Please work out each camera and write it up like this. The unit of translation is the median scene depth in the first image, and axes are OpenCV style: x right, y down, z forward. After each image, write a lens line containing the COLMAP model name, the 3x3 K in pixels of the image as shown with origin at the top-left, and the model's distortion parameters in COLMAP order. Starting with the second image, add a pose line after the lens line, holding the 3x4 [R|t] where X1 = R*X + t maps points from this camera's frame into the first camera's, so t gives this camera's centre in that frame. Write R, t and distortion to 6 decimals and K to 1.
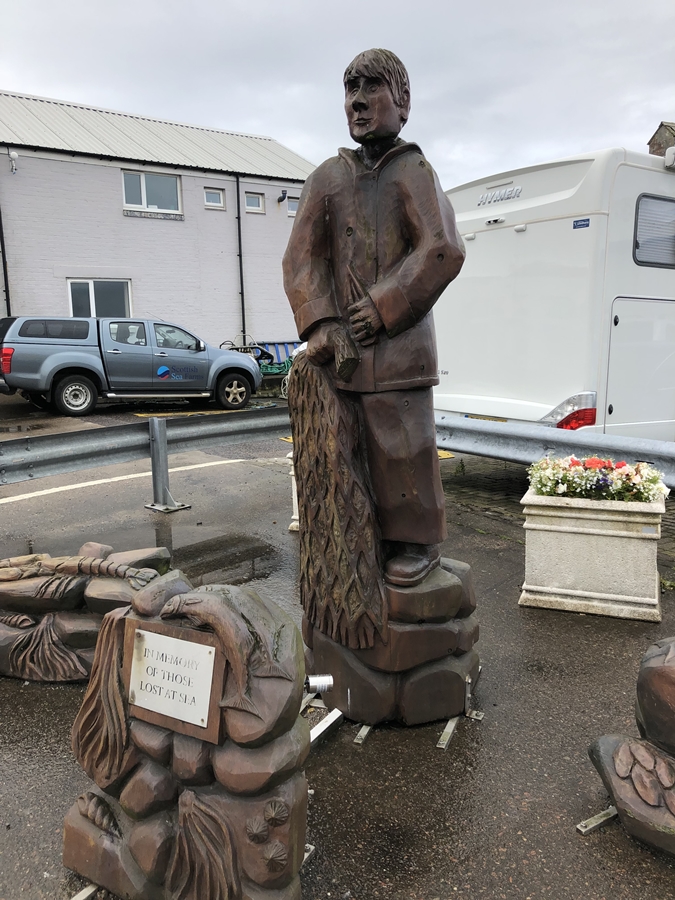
lens RADIAL K [[732.6, 0, 337.5], [0, 732.6, 450.0], [0, 0, 1]] dist [0.045244, -0.051784]
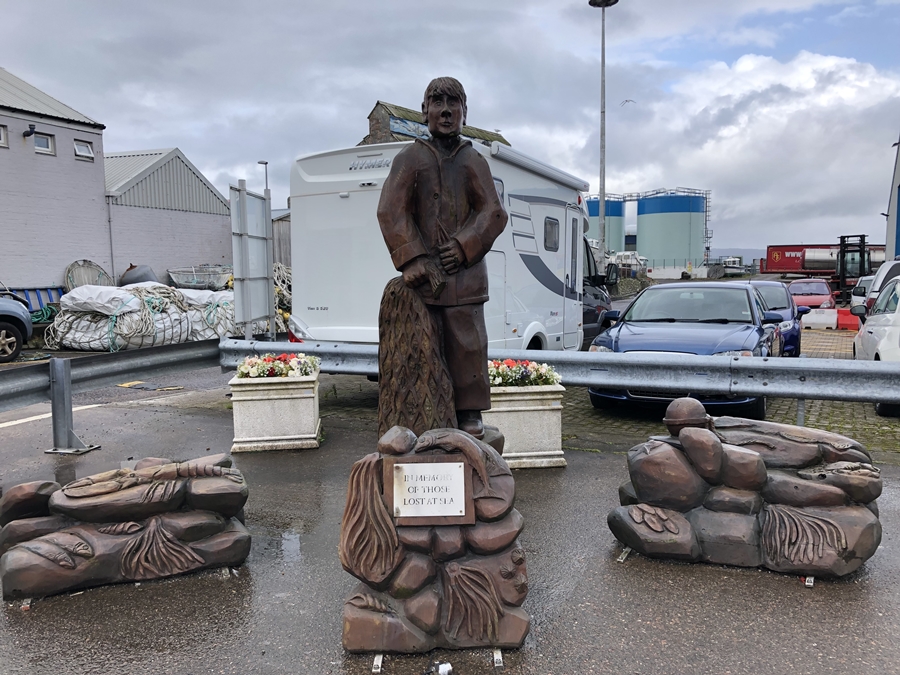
lens RADIAL K [[732.6, 0, 450.0], [0, 732.6, 337.5], [0, 0, 1]] dist [0.045244, -0.051784]
pose [[0.865999, -0.037608, 0.498630, -0.557889], [0.078751, 0.994981, -0.061728, 0.059335], [-0.493806, 0.092724, 0.864614, -0.197911]]
